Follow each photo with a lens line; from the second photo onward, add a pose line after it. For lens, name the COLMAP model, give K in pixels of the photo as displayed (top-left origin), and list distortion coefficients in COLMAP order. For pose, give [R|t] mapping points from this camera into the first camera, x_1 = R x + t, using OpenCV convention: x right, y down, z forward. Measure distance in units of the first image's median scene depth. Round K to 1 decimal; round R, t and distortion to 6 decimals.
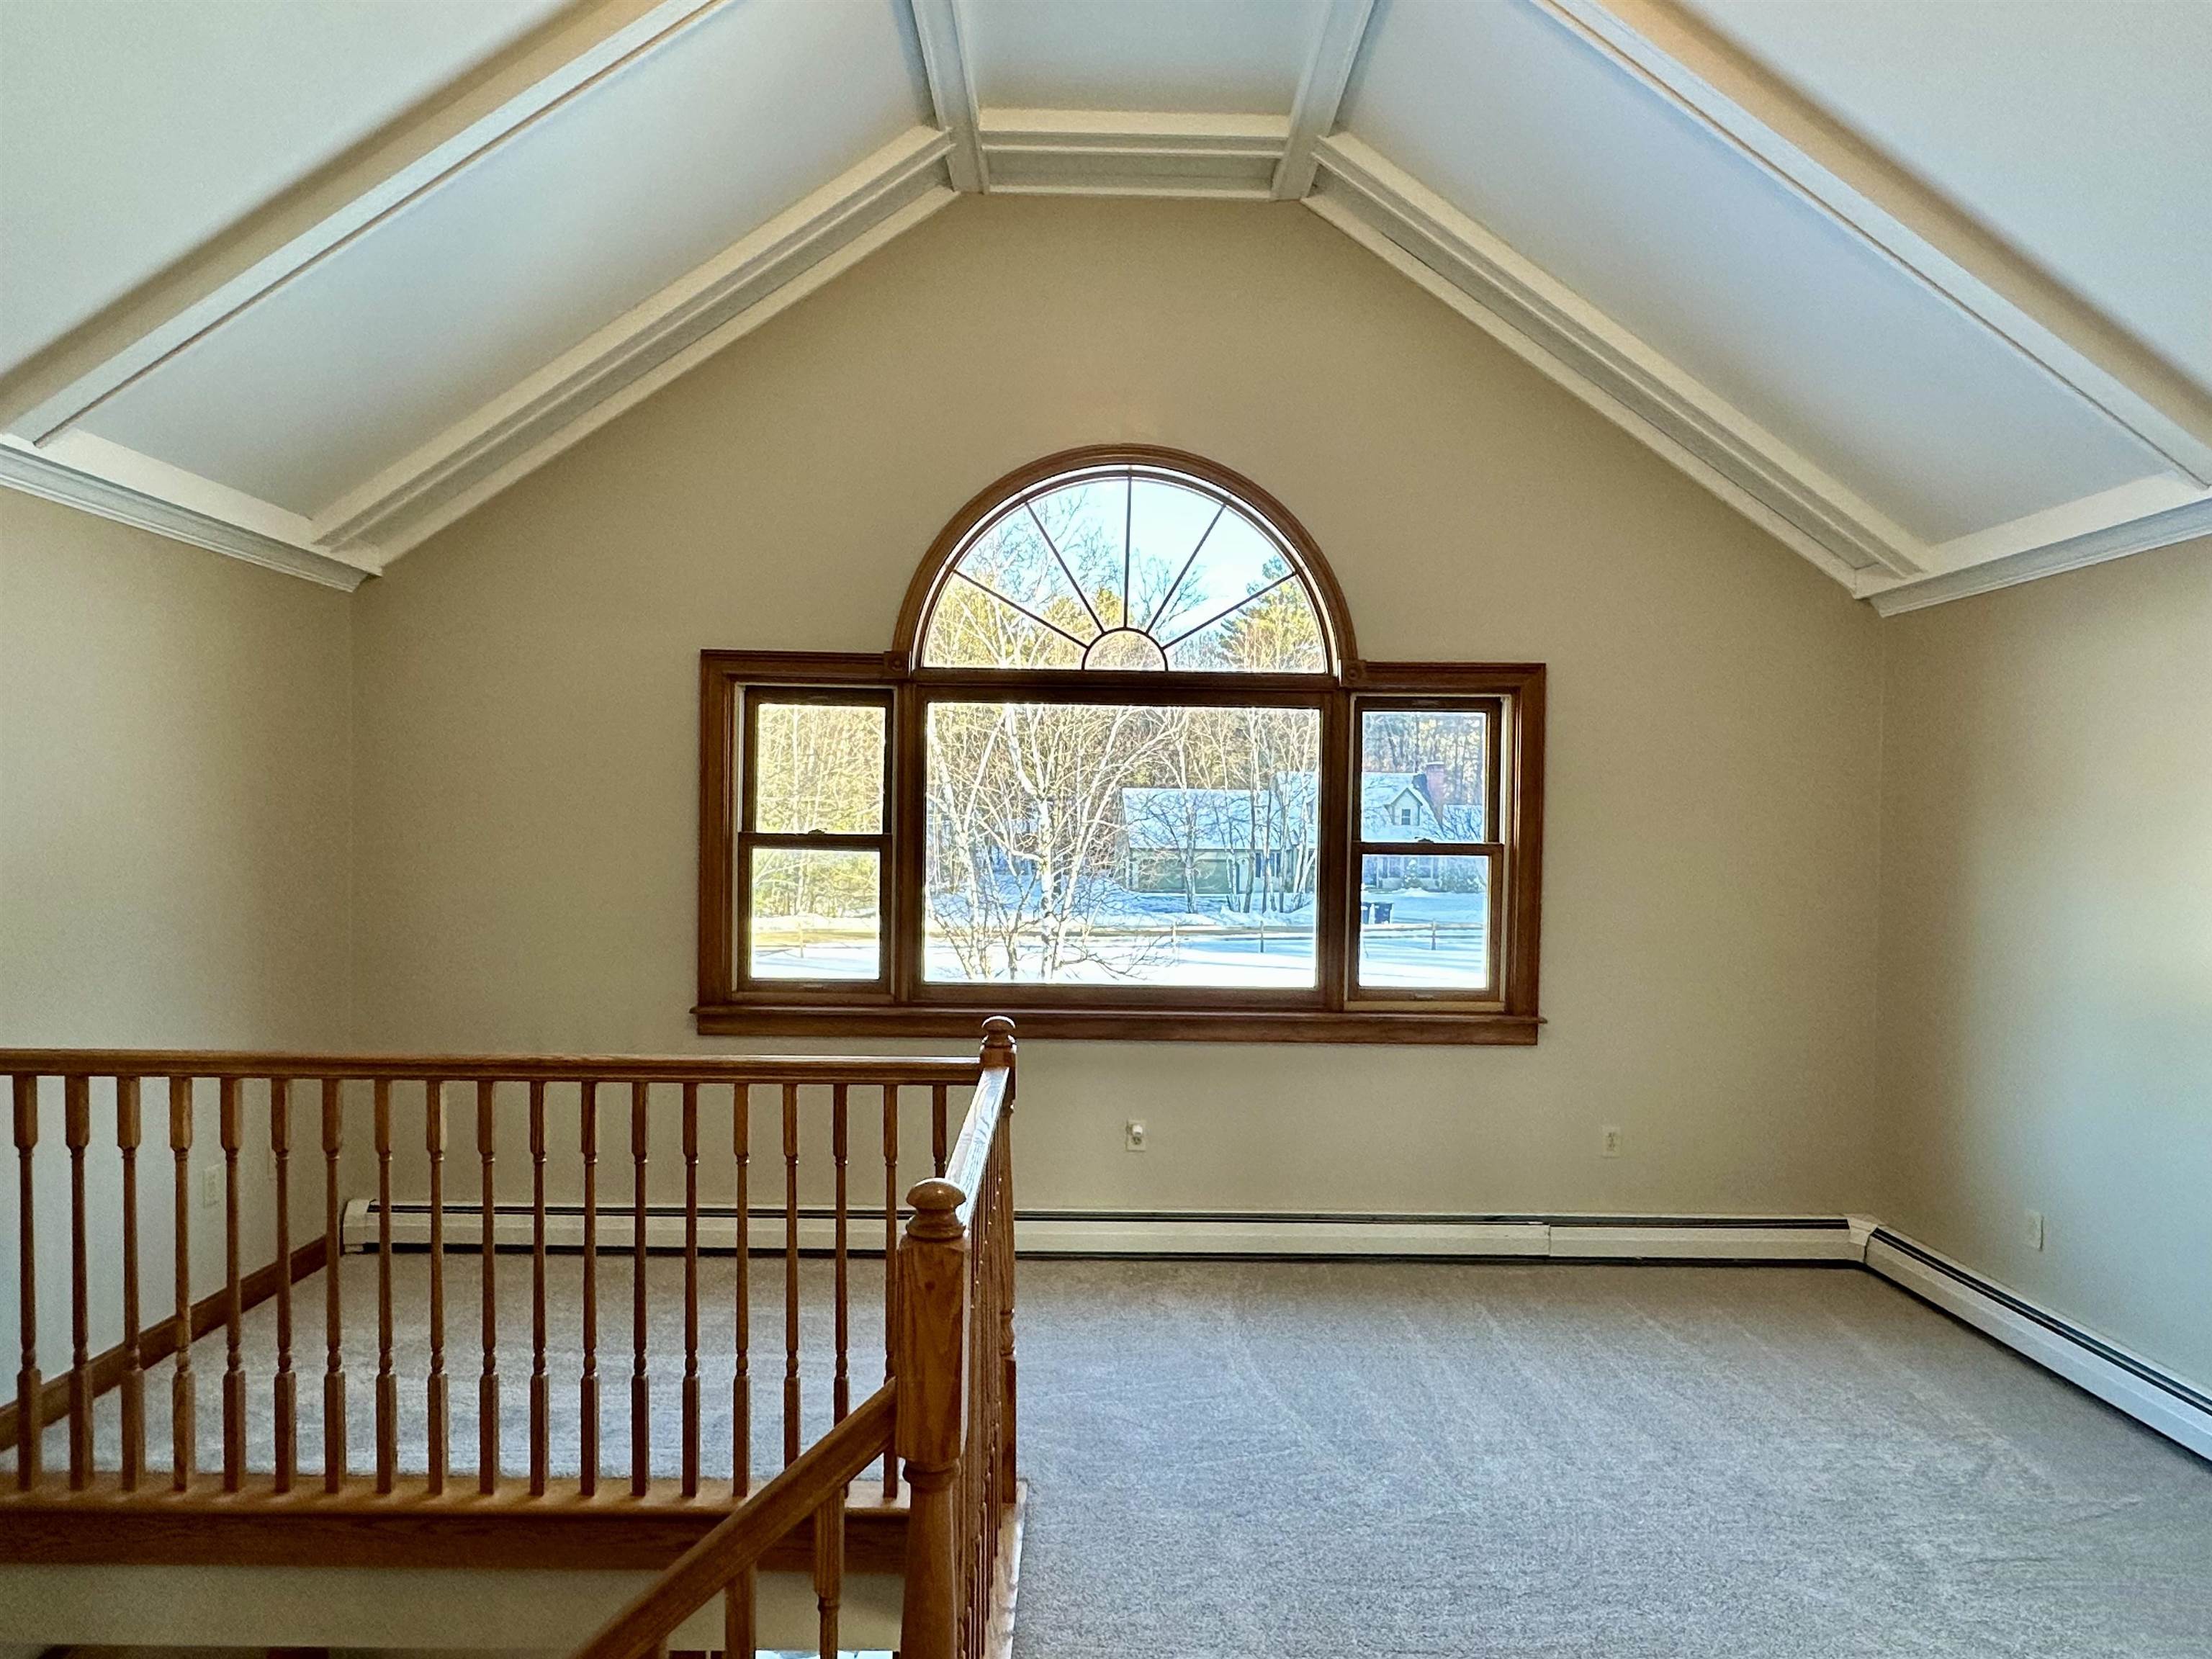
lens RADIAL K [[1315.2, 0, 1111.0], [0, 1315.2, 843.4], [0, 0, 1]] dist [-0.007099, -0.001226]
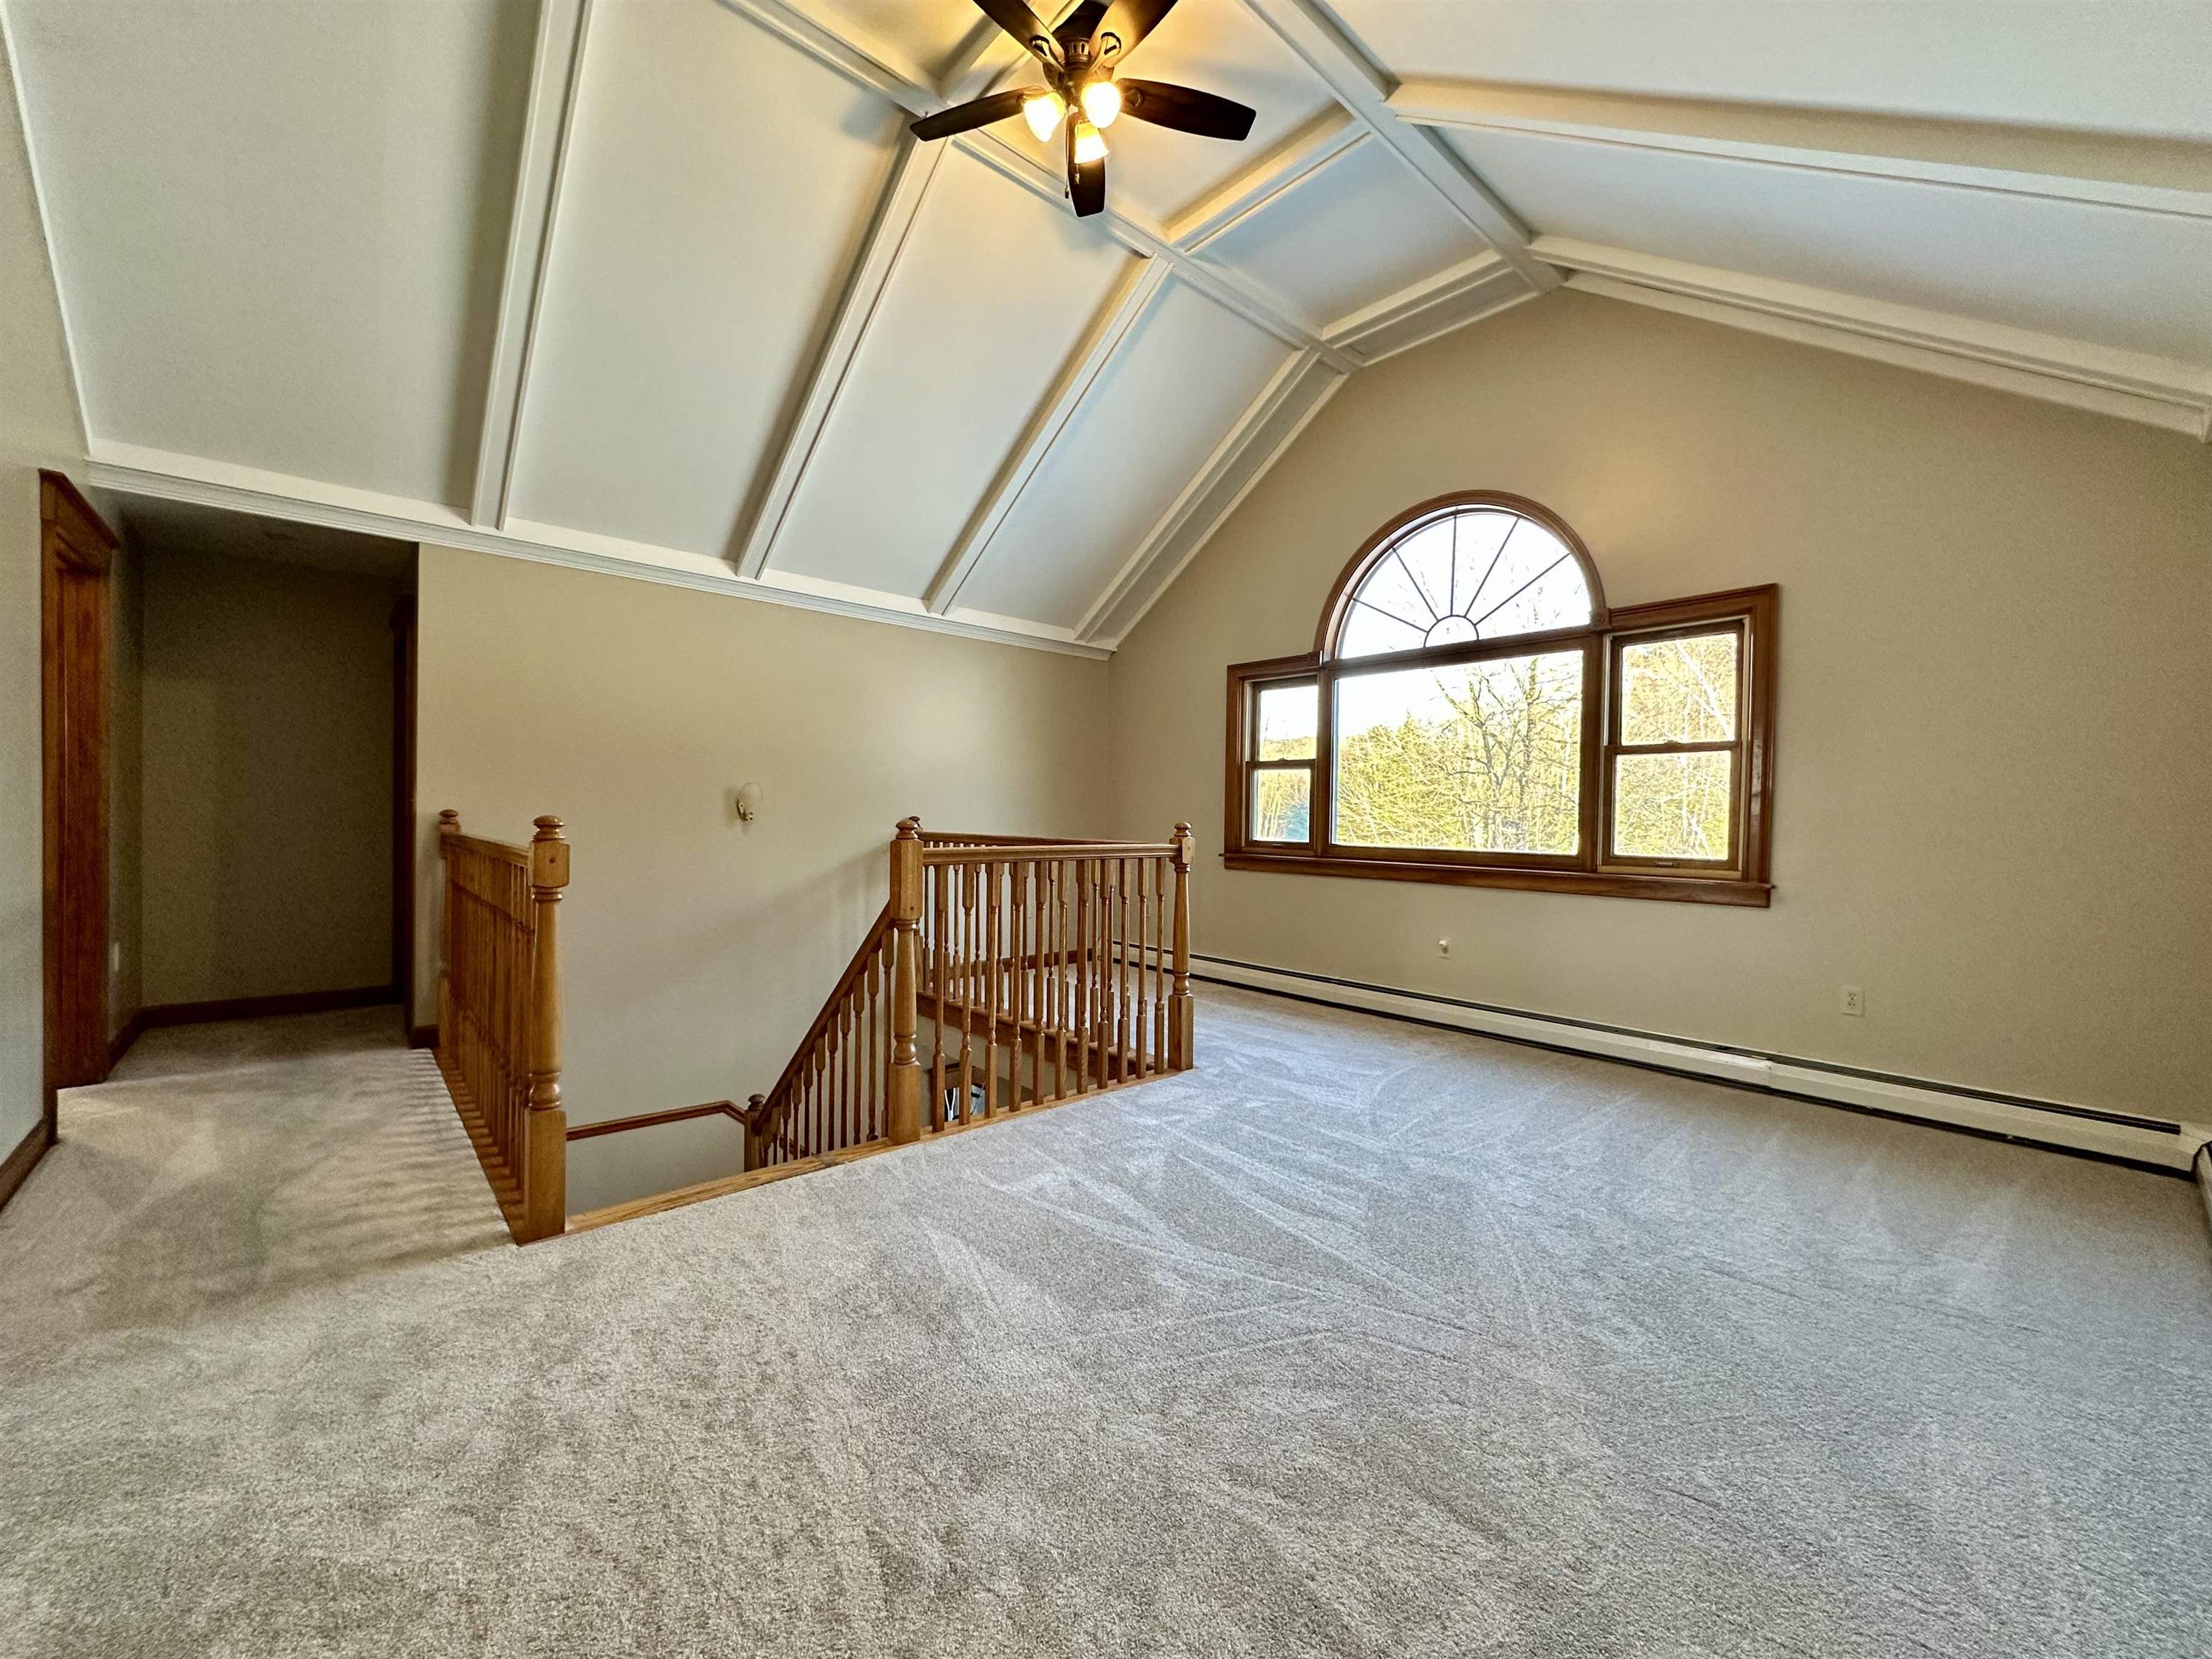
lens RADIAL K [[879.1, 0, 1119.4], [0, 879.1, 827.1], [0, 0, 1]] dist [-0.001782, -0.000007]
pose [[0.659648, 0.005212, -0.751557, 0.526761], [-0.015731, 0.999853, -0.006874, 0.095076], [0.751410, 0.016357, 0.659633, 0.042692]]
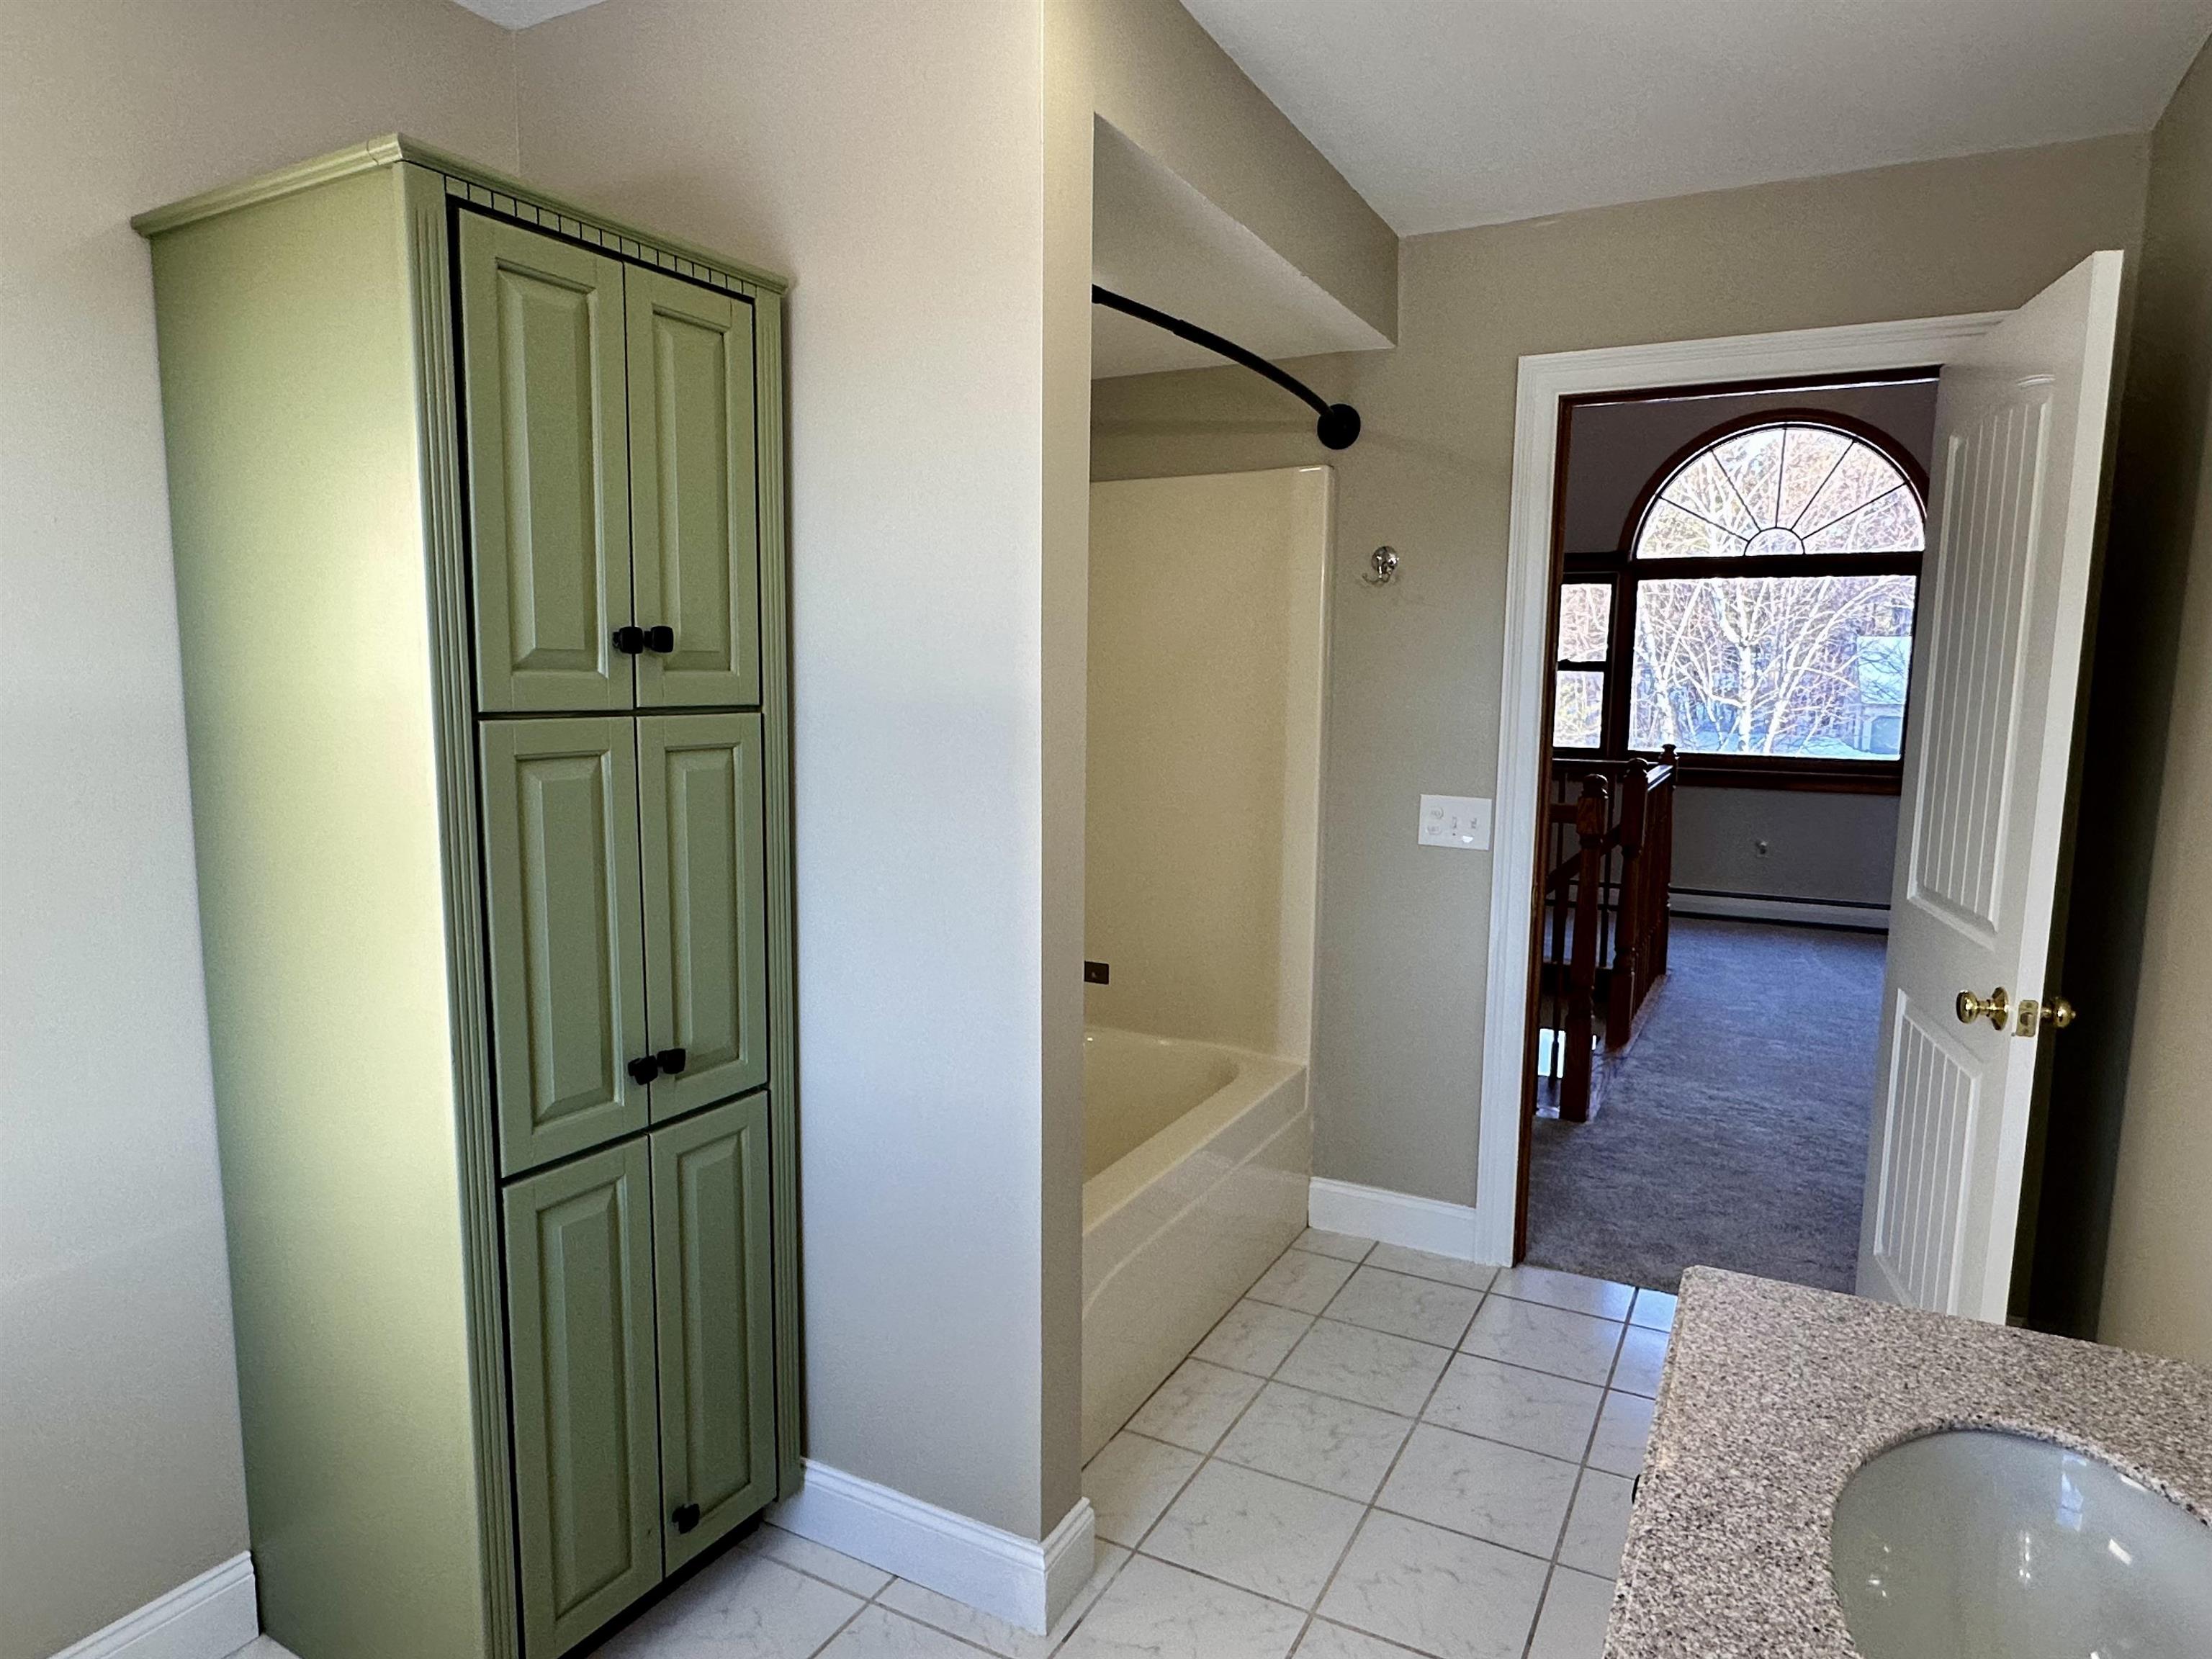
lens RADIAL K [[1315.2, 0, 1111.0], [0, 1315.2, 843.4], [0, 0, 1]] dist [-0.007099, -0.001226]
pose [[0.873203, 0.059459, -0.483717, 0.098199], [-0.006425, 0.993848, 0.110566, 0.042204], [0.487315, -0.093439, 0.868213, -0.779087]]
